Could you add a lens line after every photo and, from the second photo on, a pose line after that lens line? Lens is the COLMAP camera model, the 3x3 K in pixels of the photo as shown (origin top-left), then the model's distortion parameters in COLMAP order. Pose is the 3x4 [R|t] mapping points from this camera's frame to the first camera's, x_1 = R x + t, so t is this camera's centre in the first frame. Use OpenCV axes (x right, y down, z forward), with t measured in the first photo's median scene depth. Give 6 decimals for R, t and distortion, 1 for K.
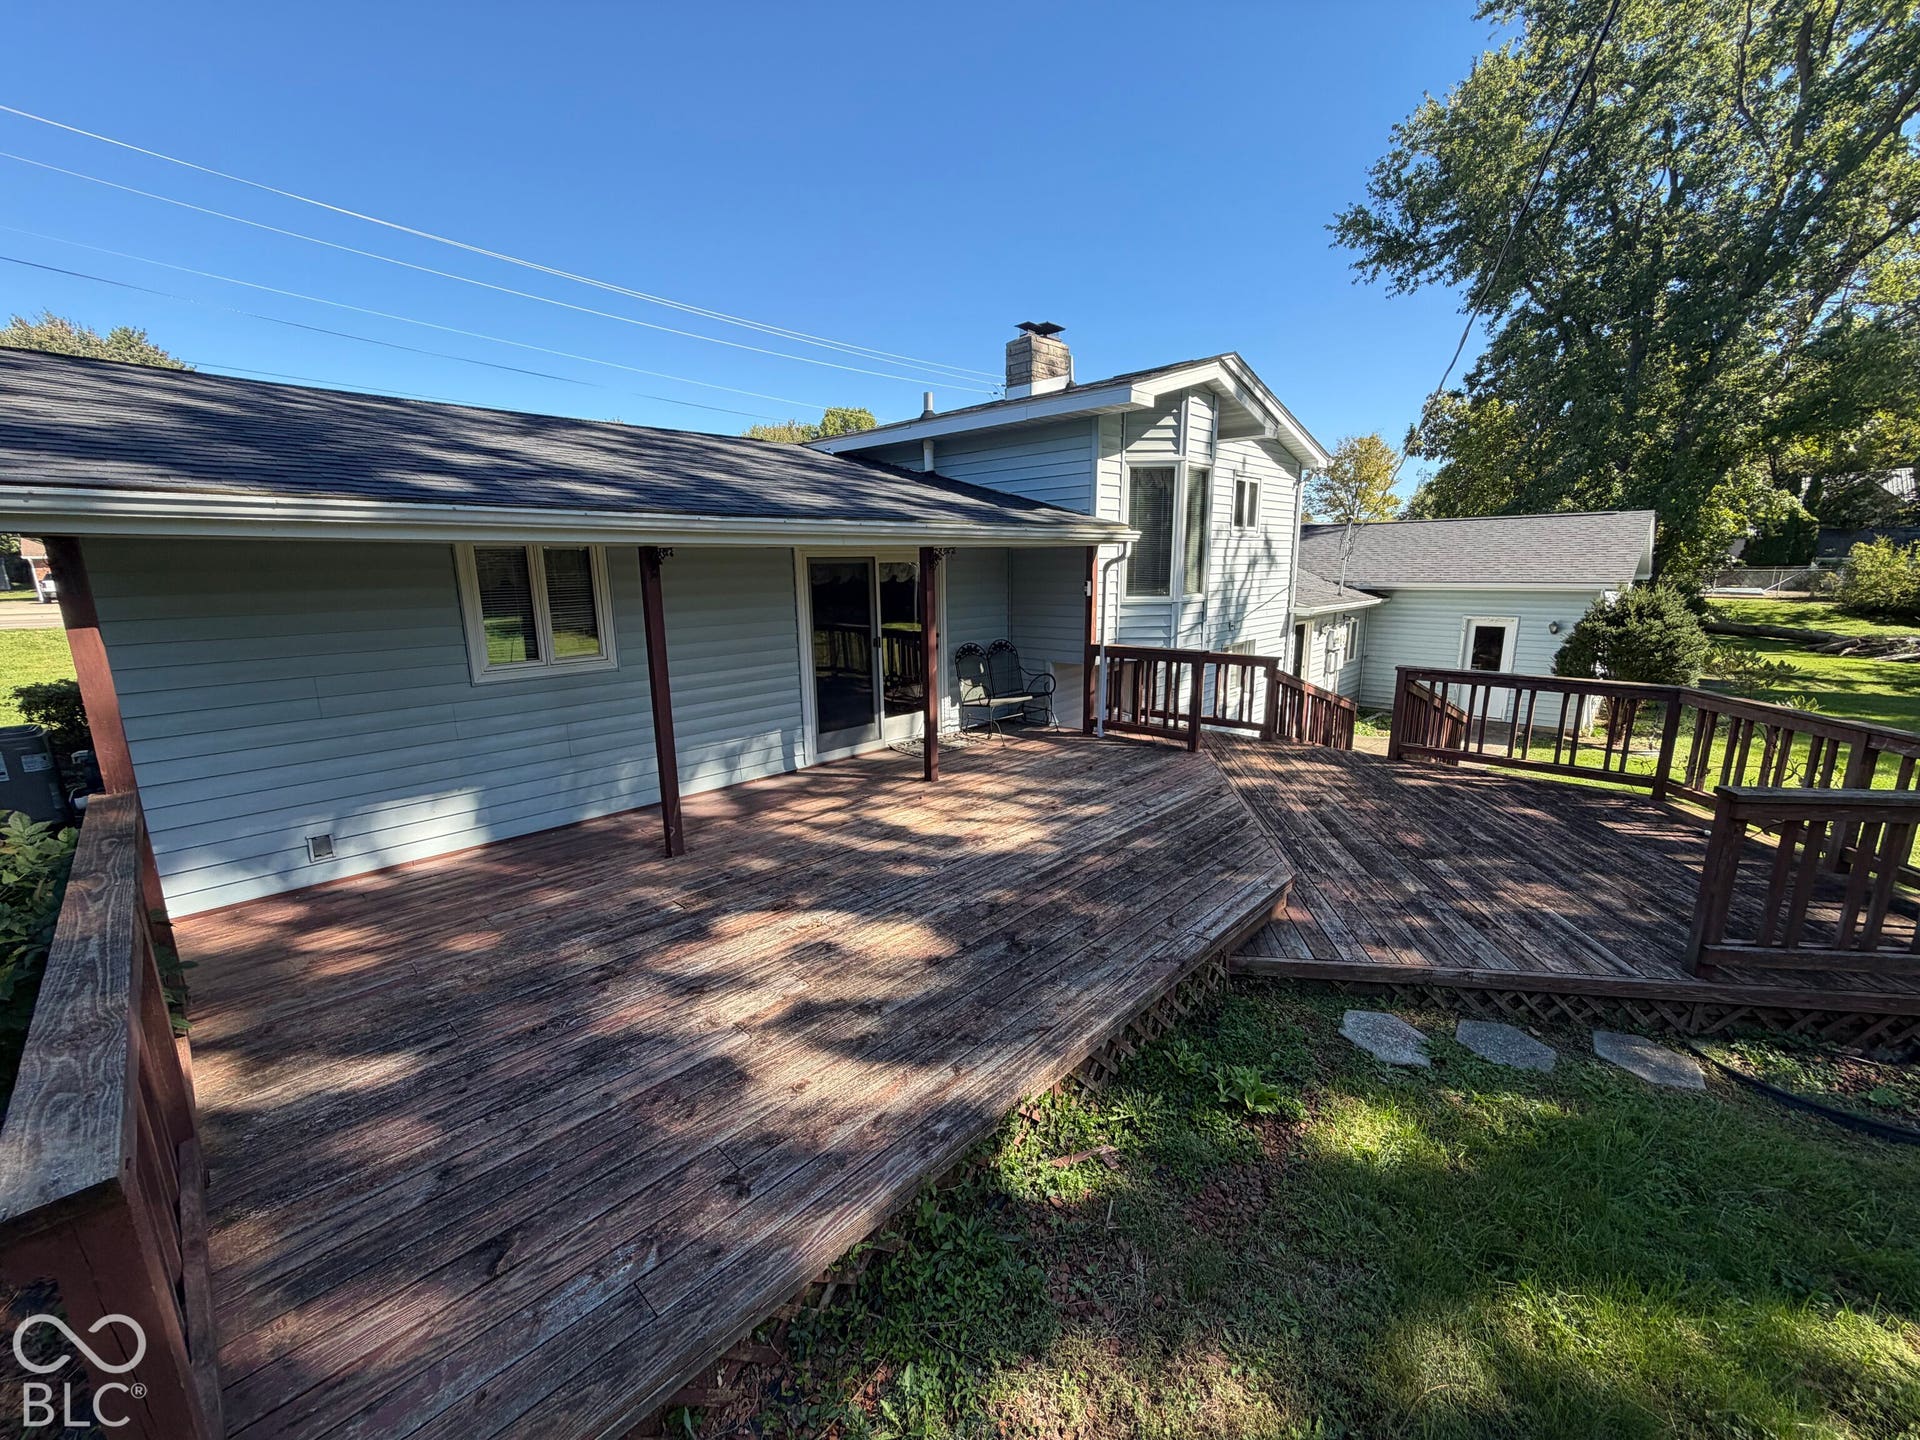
lens RADIAL K [[764.5, 0, 951.0], [0, 764.5, 721.1], [0, 0, 1]] dist [0.000153, -0.000621]
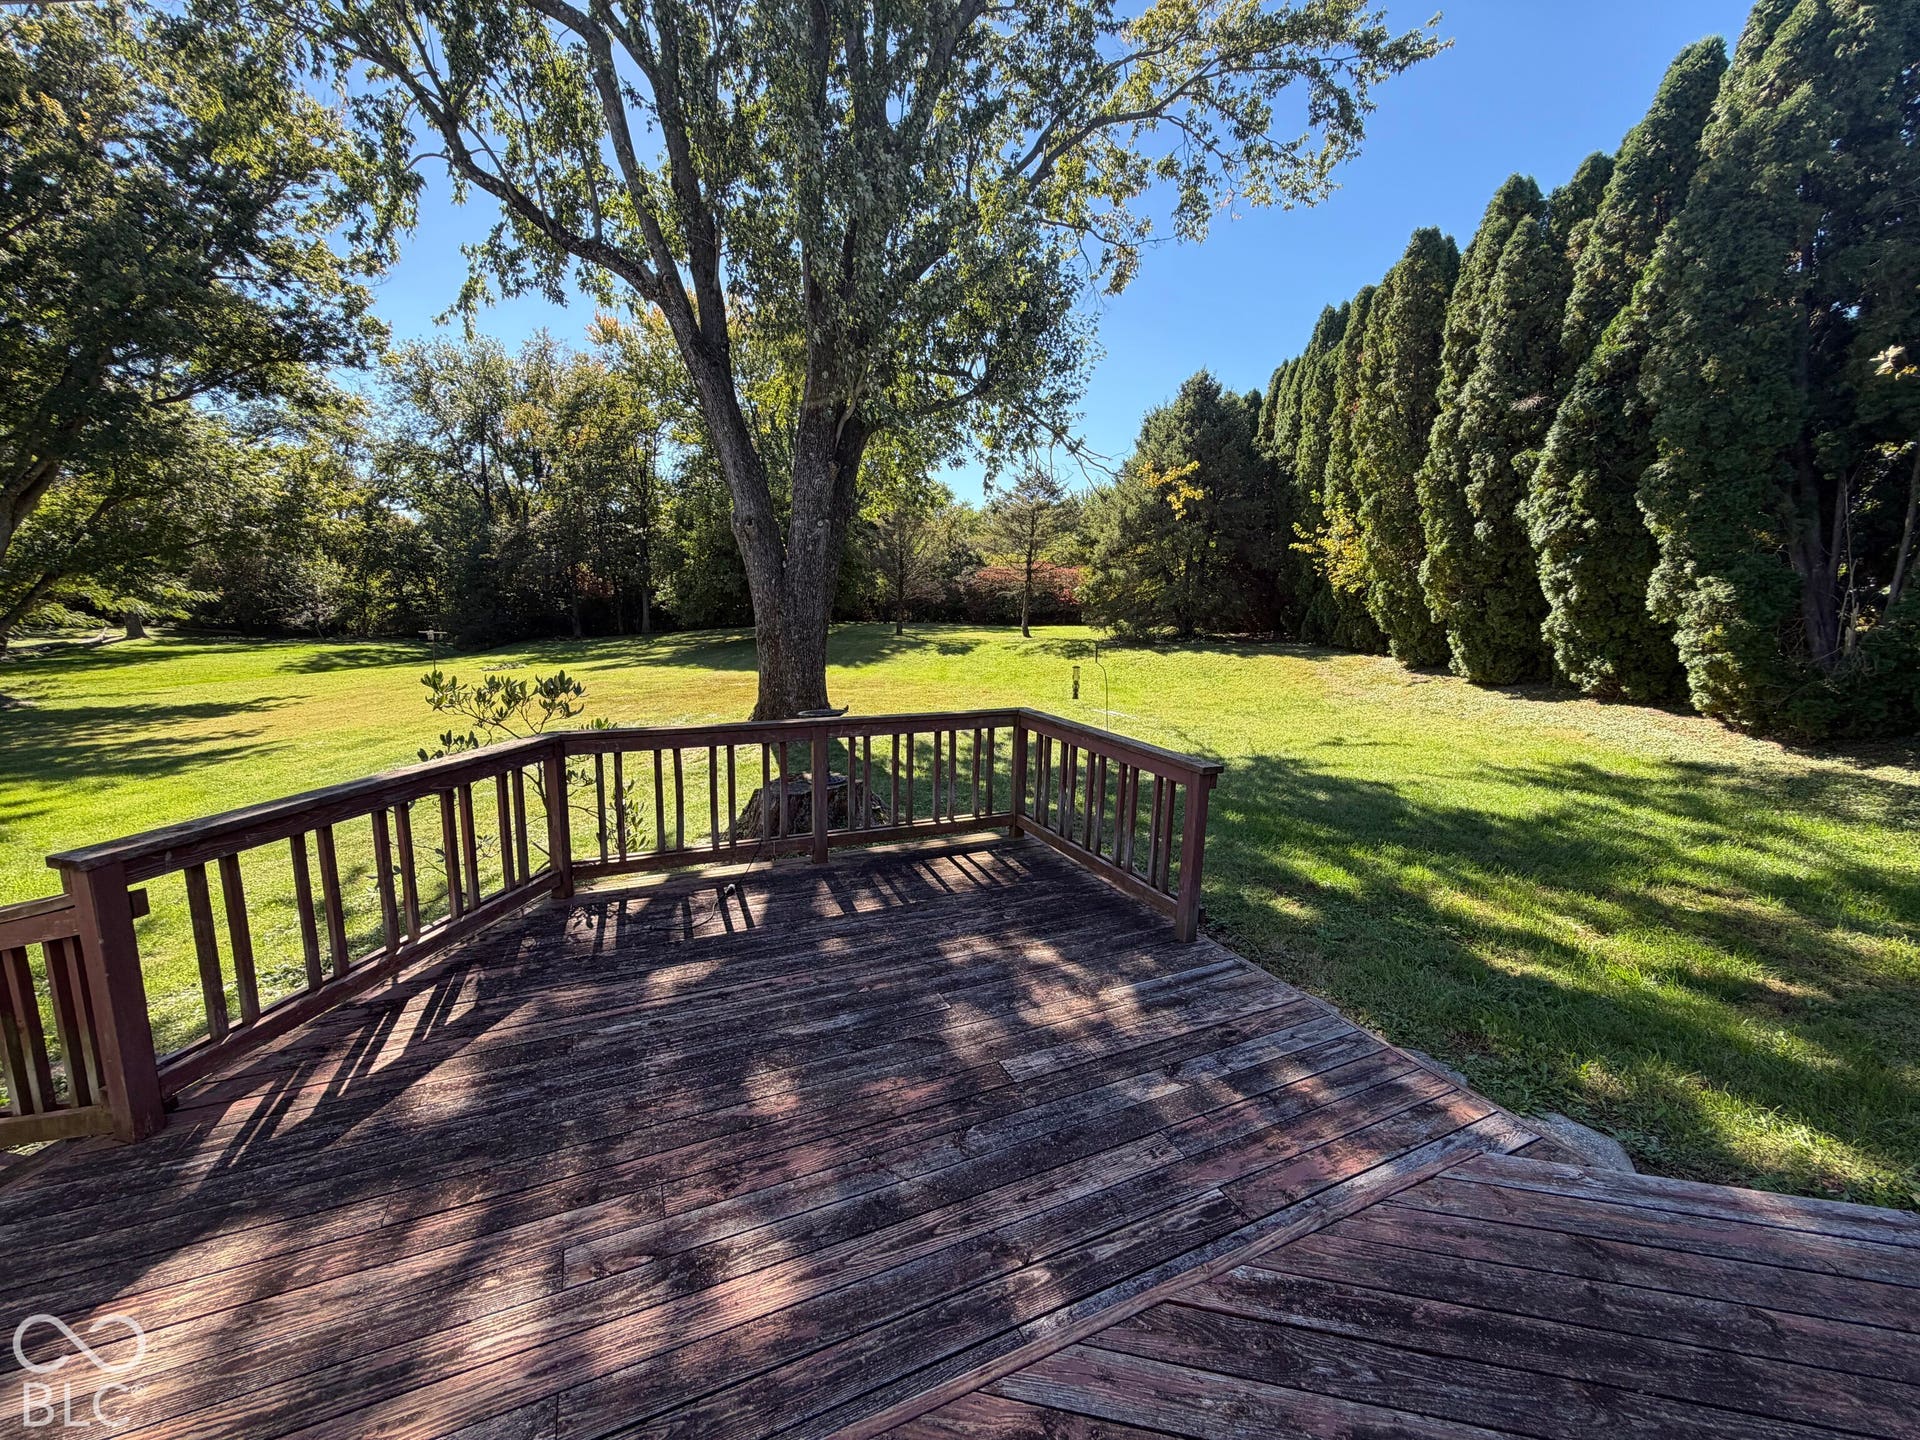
lens RADIAL K [[767.3, 0, 952.3], [0, 767.3, 718.4], [0, 0, 1]] dist [-0.001547, -0.000510]
pose [[-0.553260, -0.137630, 0.821560, 0.095181], [0.156000, 0.951689, 0.264484, -0.093240], [-0.818271, 0.274492, -0.505061, 0.529824]]
